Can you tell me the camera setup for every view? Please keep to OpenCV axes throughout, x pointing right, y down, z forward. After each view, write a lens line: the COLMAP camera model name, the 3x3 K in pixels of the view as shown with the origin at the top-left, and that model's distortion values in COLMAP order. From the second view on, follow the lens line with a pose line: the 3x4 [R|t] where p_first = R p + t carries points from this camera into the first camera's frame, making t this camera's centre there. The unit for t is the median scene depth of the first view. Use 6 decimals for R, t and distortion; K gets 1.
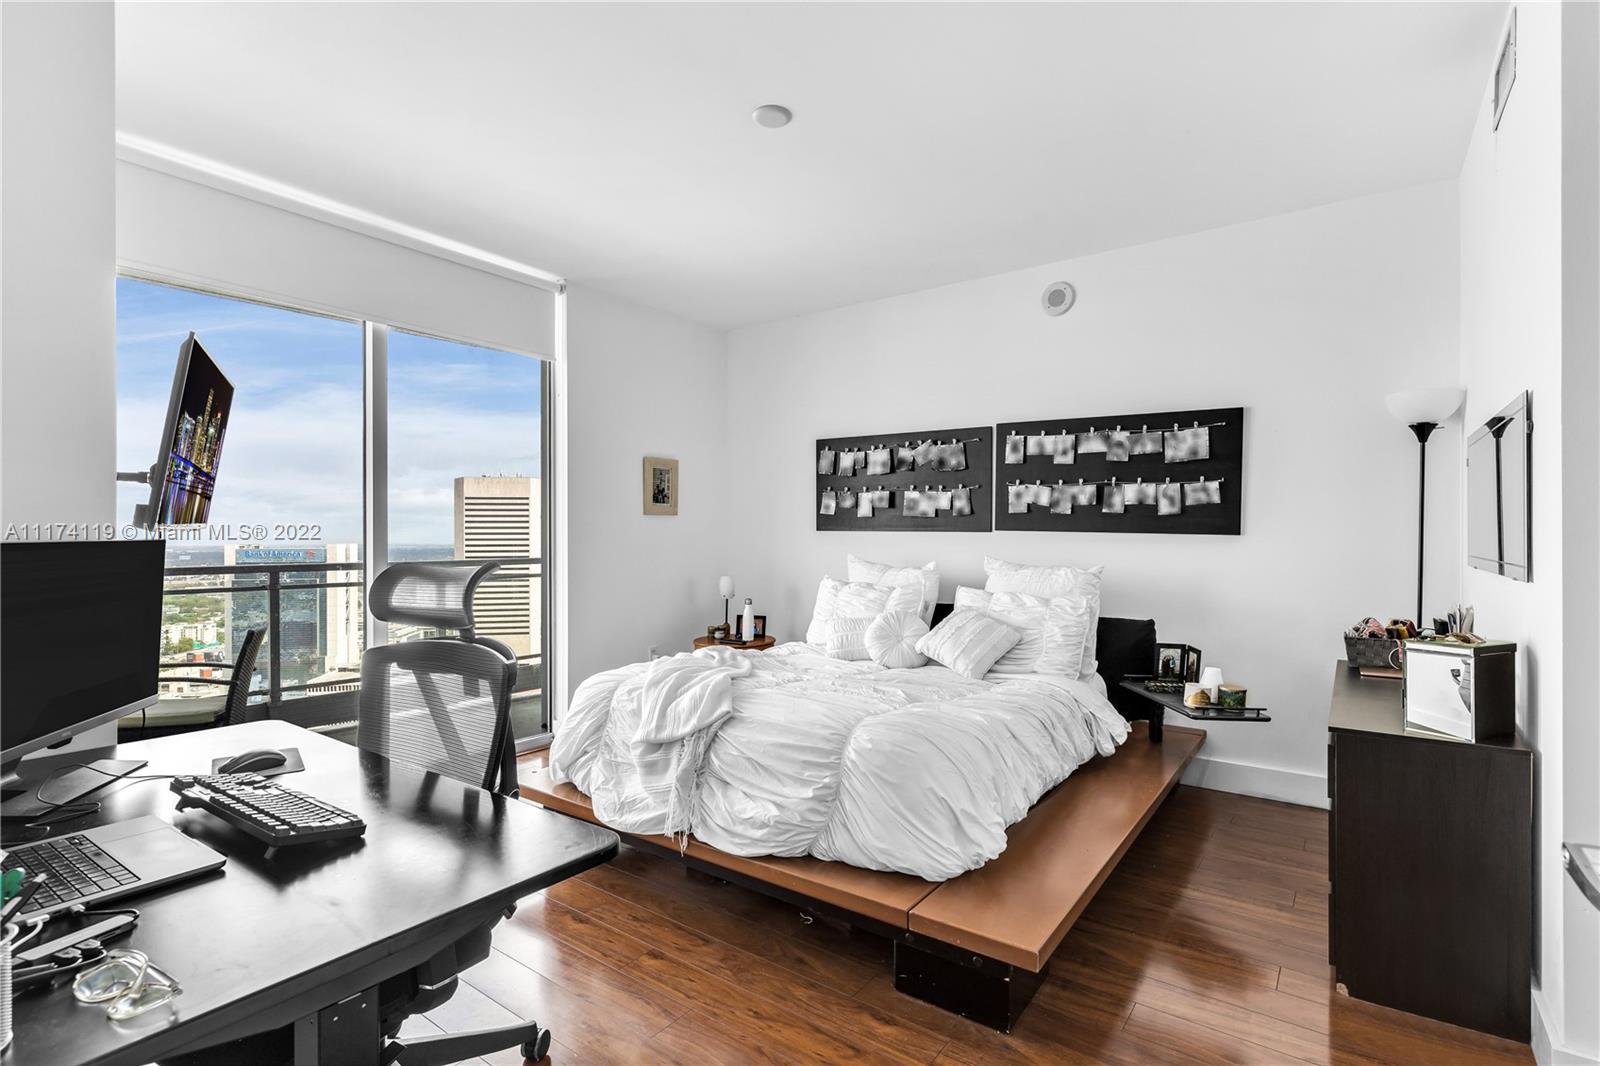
lens RADIAL K [[771.4, 0, 797.8], [0, 771.4, 511.7], [0, 0, 1]] dist [0.002698, -0.000256]
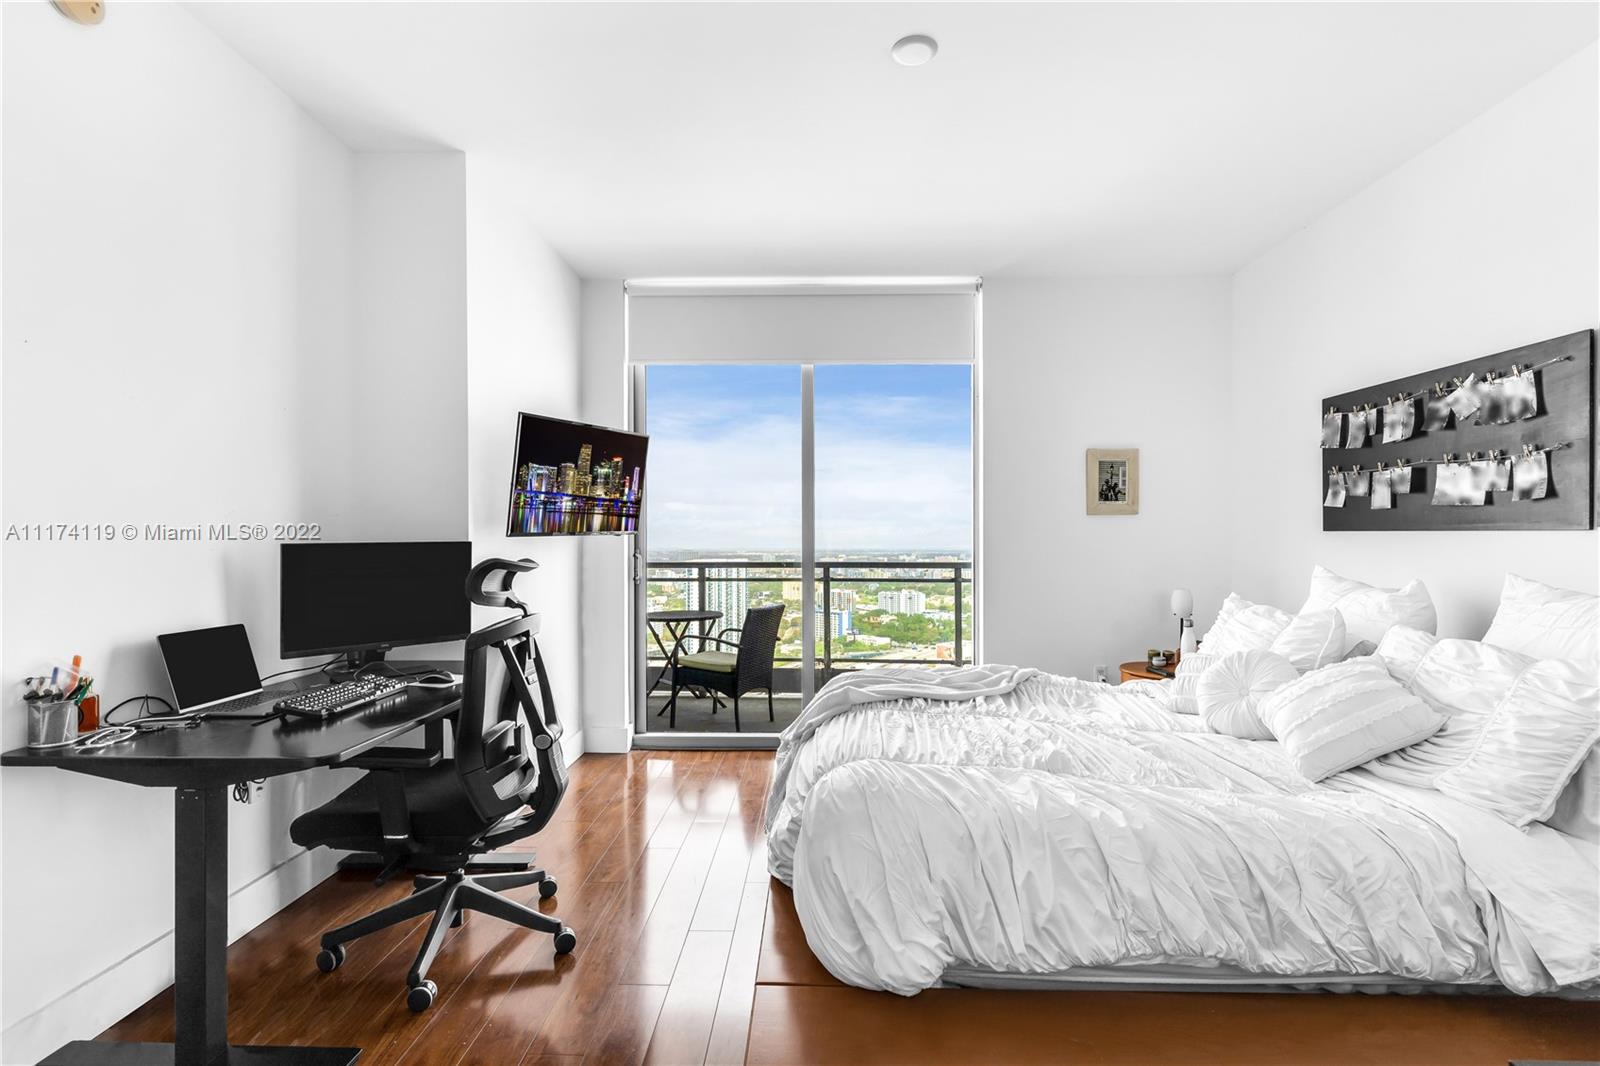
lens RADIAL K [[768.4, 0, 800.7], [0, 768.4, 541.9], [0, 0, 1]] dist [0.000301, 0.000375]
pose [[0.572677, -0.001264, -0.819780, 0.340936], [0.031463, 0.999296, 0.020438, 0.006139], [0.819177, -0.037497, 0.572314, 0.229143]]
